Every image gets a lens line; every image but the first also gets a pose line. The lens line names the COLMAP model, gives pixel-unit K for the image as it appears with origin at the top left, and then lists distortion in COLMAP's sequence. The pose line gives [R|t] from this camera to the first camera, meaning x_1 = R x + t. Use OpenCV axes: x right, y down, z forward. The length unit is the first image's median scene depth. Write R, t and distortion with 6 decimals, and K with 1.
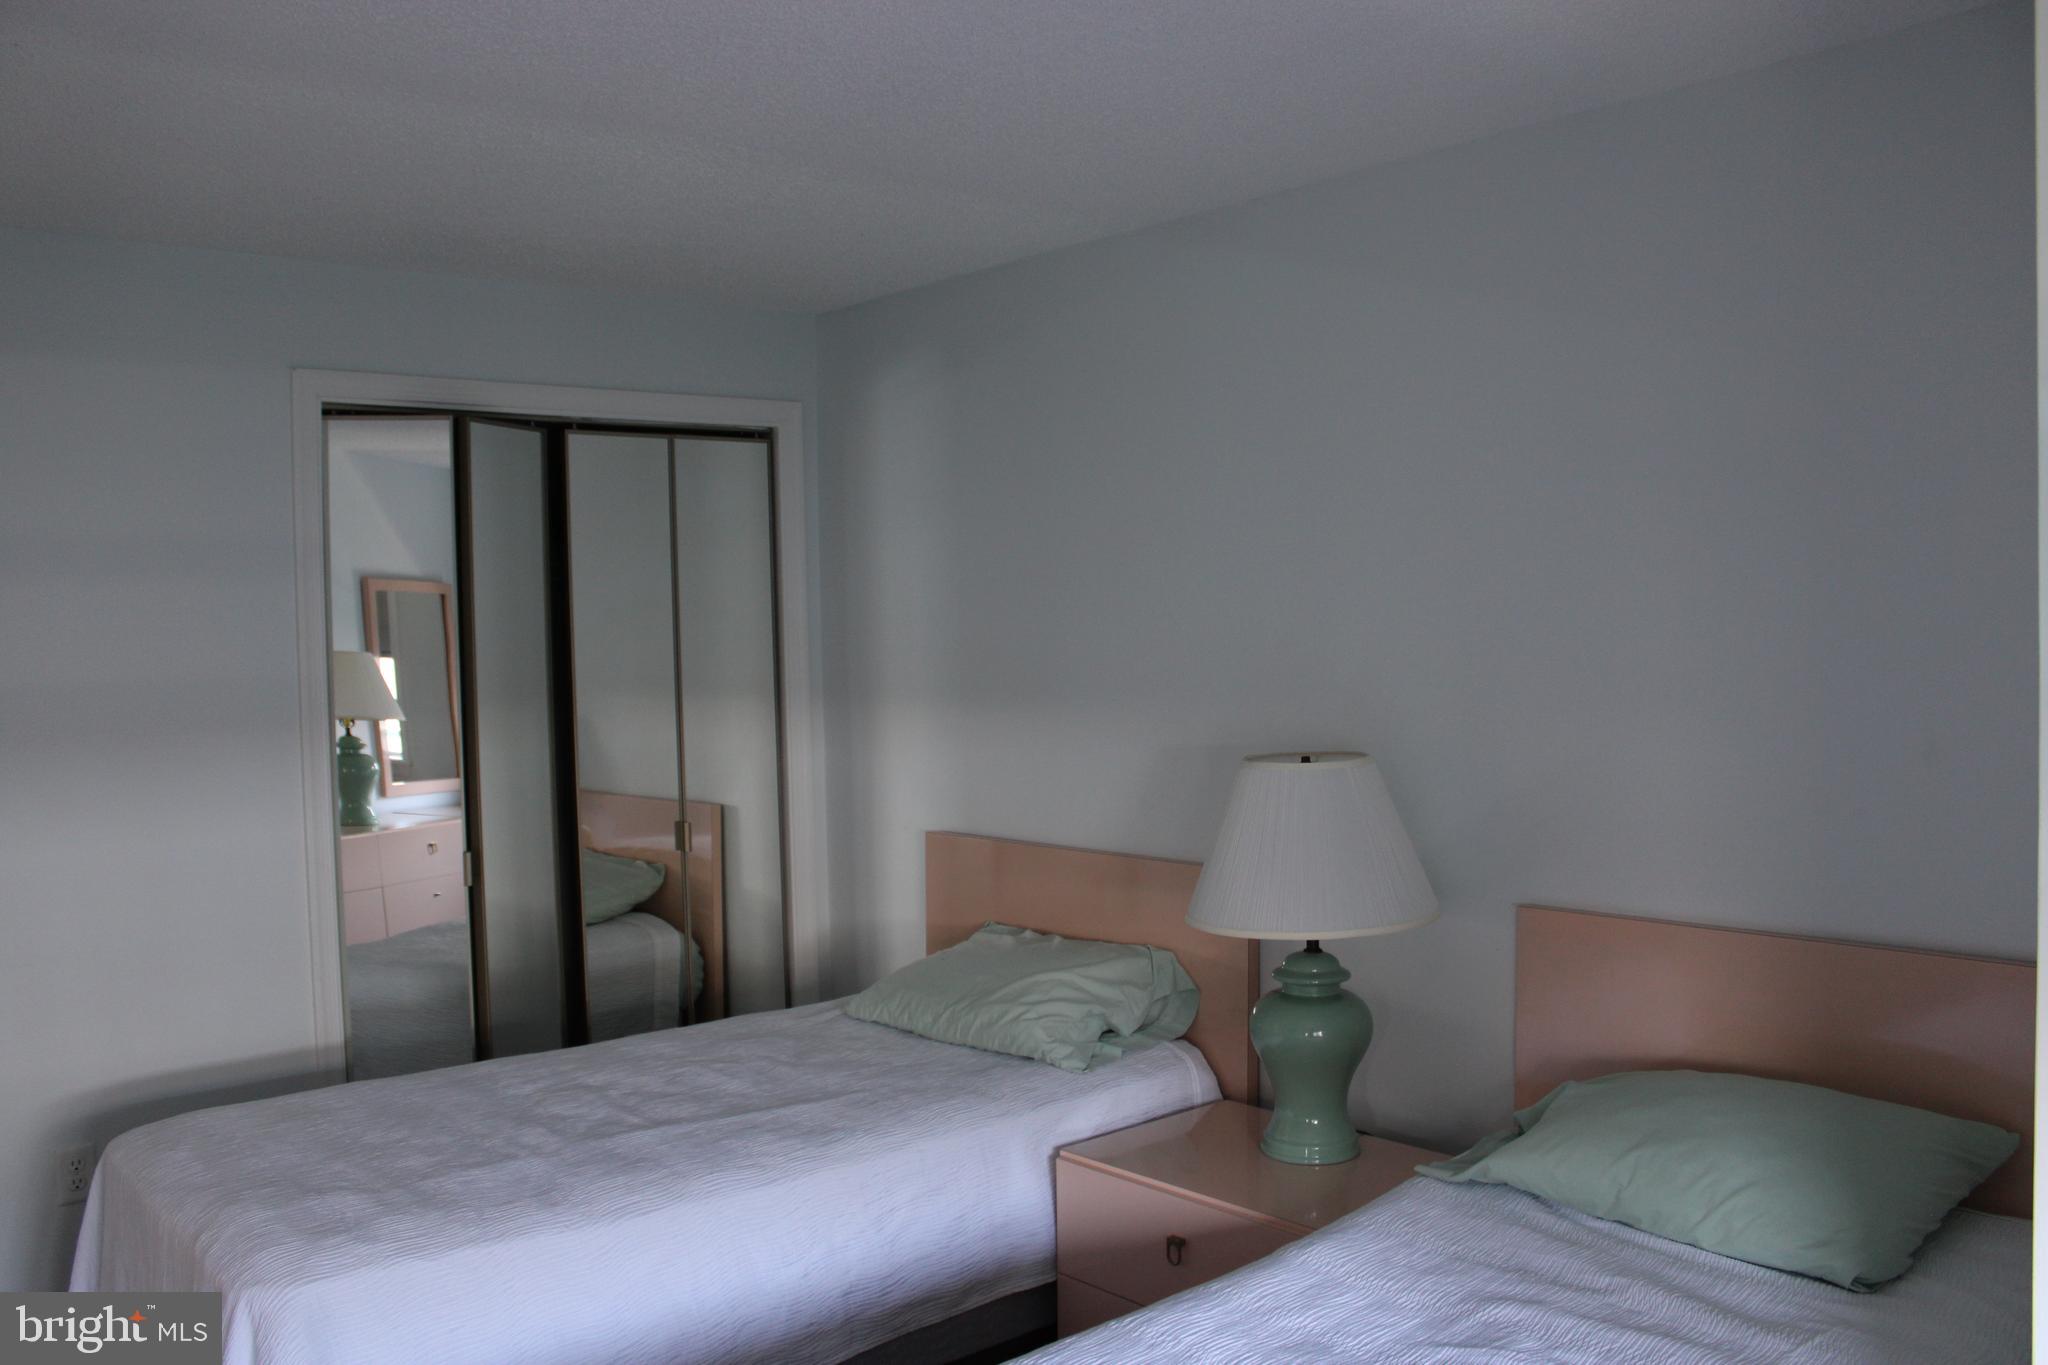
lens RADIAL K [[1706.6, 0, 1038.1], [0, 1706.6, 687.9], [0, 0, 1]] dist [-0.162390, 0.134641]
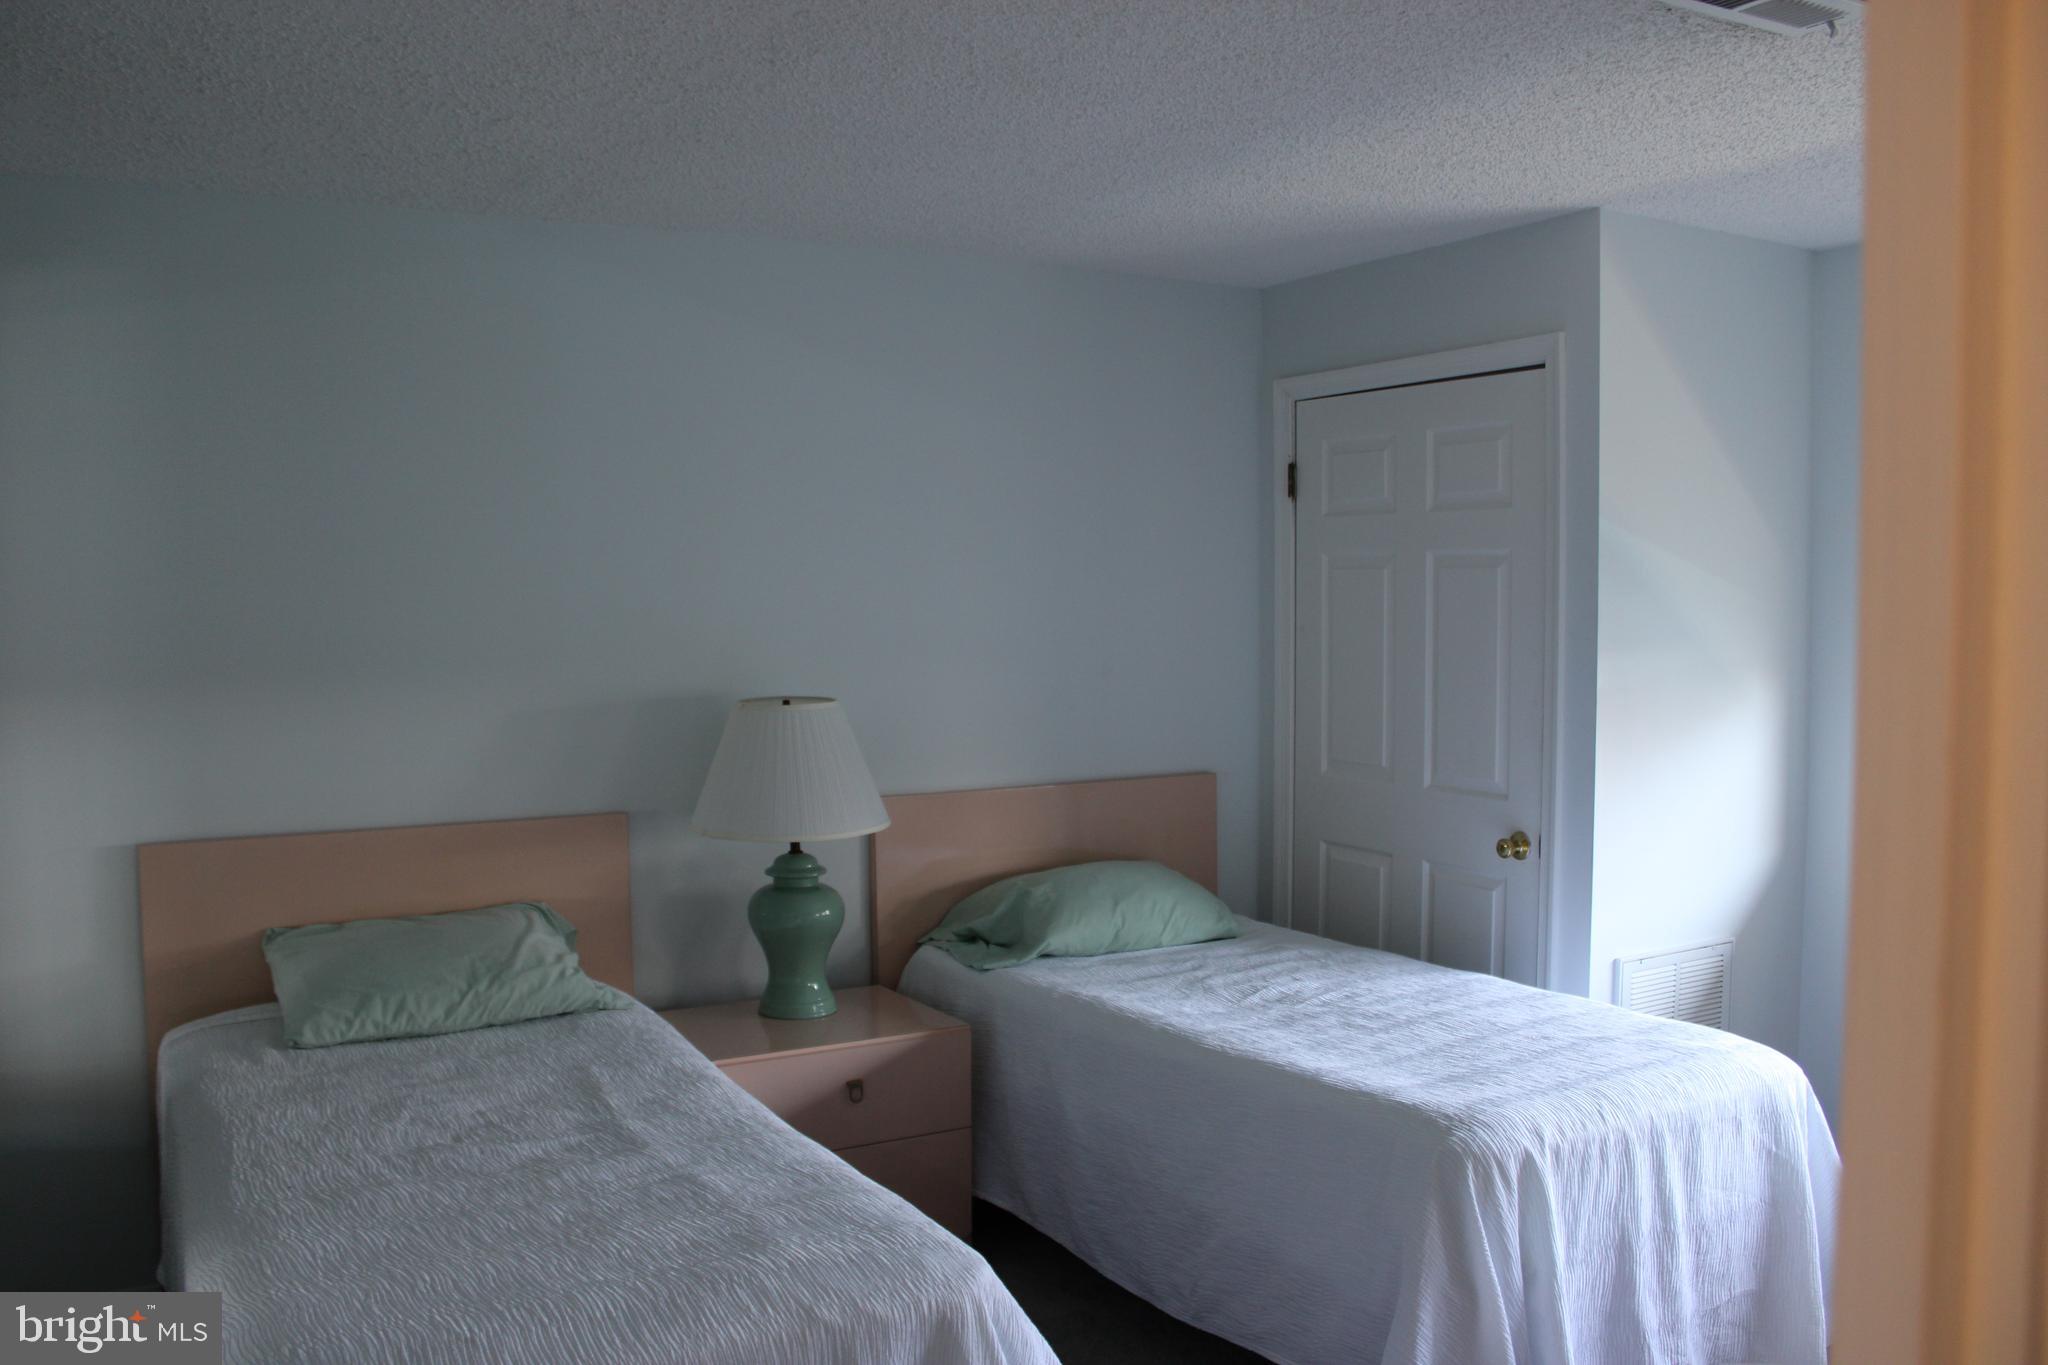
lens RADIAL K [[1711.3, 0, 1016.6], [0, 1711.3, 694.8], [0, 0, 1]] dist [-0.163564, 0.154806]
pose [[0.175188, -0.029253, 0.984100, -1.063504], [0.038794, 0.998987, 0.022789, 0.013530], [-0.983770, 0.034185, 0.176146, 0.604110]]
